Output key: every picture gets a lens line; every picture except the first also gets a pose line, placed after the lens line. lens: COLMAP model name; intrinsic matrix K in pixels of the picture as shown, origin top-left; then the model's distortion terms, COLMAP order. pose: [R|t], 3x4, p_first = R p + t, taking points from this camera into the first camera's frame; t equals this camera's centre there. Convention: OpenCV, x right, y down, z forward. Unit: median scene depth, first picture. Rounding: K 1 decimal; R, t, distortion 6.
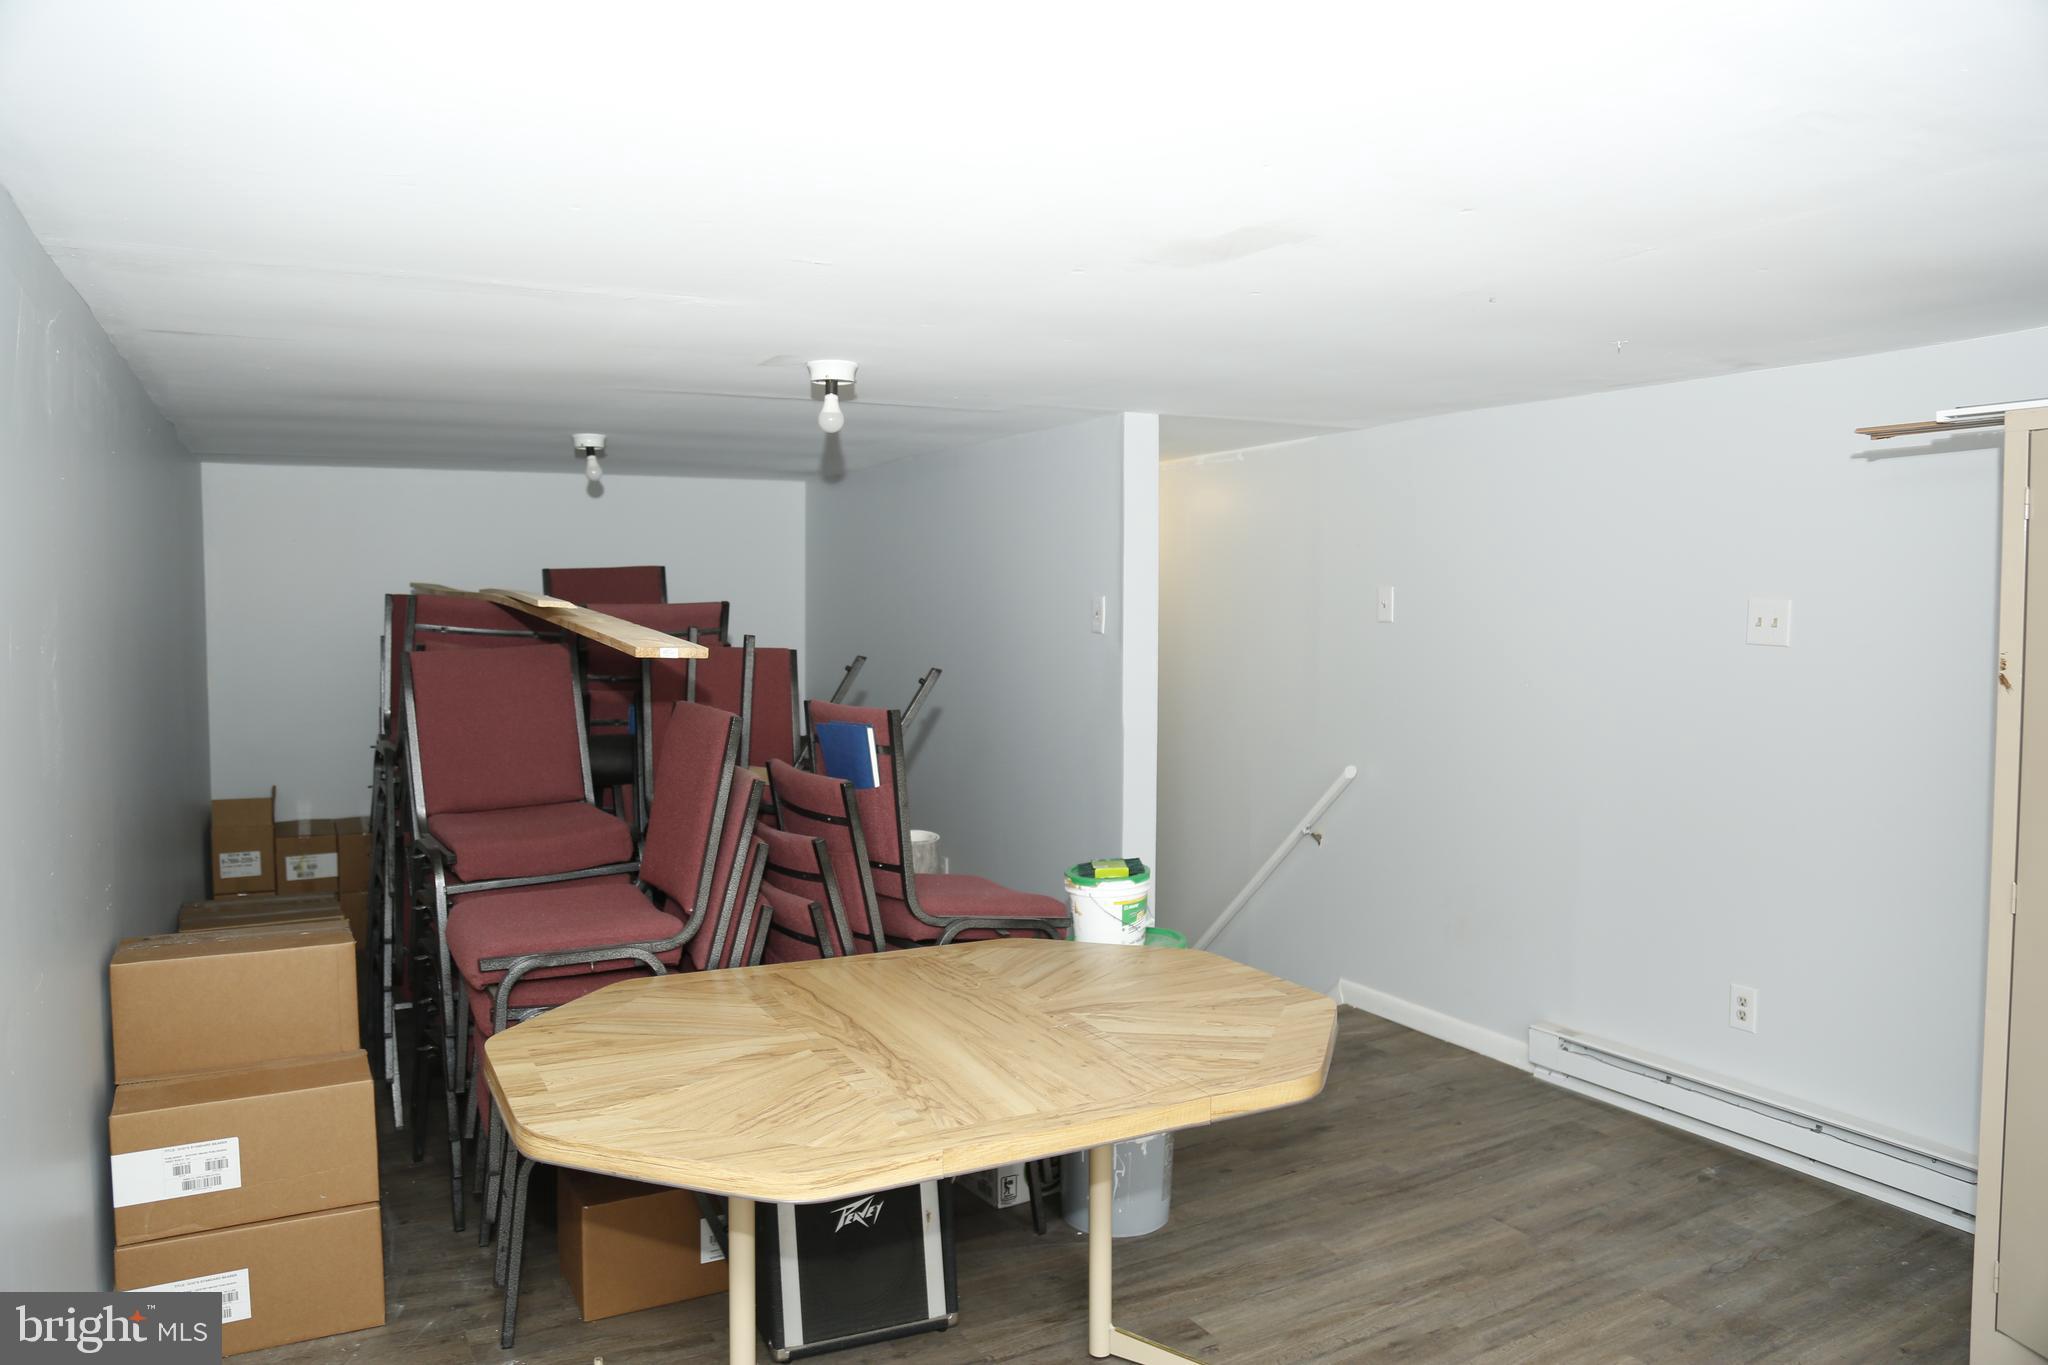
lens RADIAL K [[1396.3, 0, 1030.4], [0, 1396.3, 670.9], [0, 0, 1]] dist [-0.112671, 0.061133]
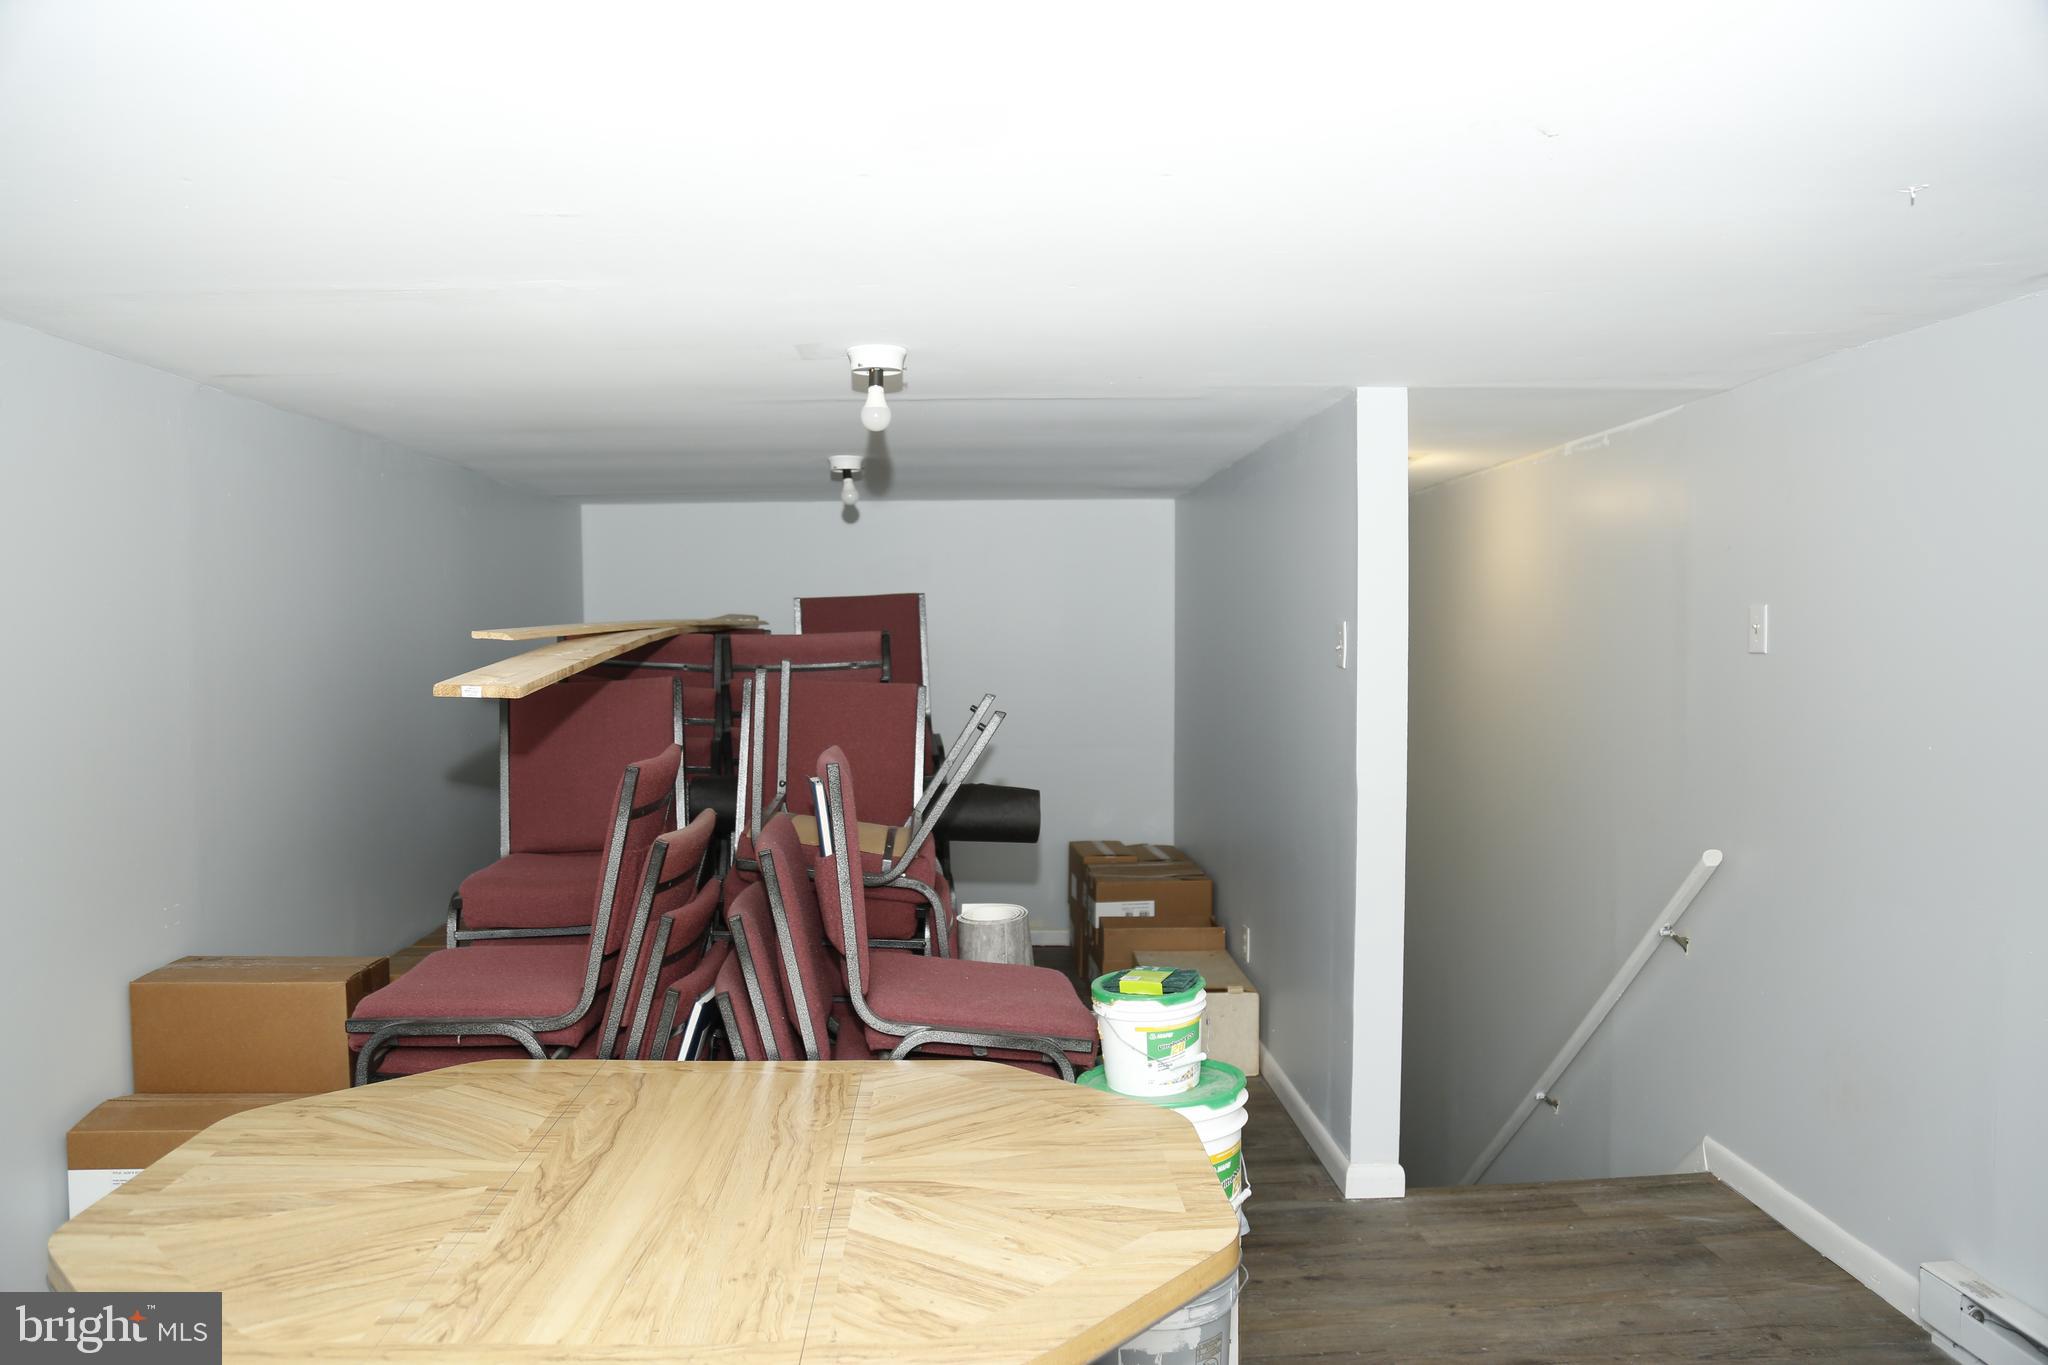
lens RADIAL K [[1396.3, 0, 1019.2], [0, 1396.3, 689.9], [0, 0, 1]] dist [-0.112671, 0.061133]
pose [[0.899190, 0.010448, -0.437434, 0.370406], [-0.014221, 0.999885, -0.005350, -0.012704], [0.437328, 0.011031, 0.899235, 0.335758]]
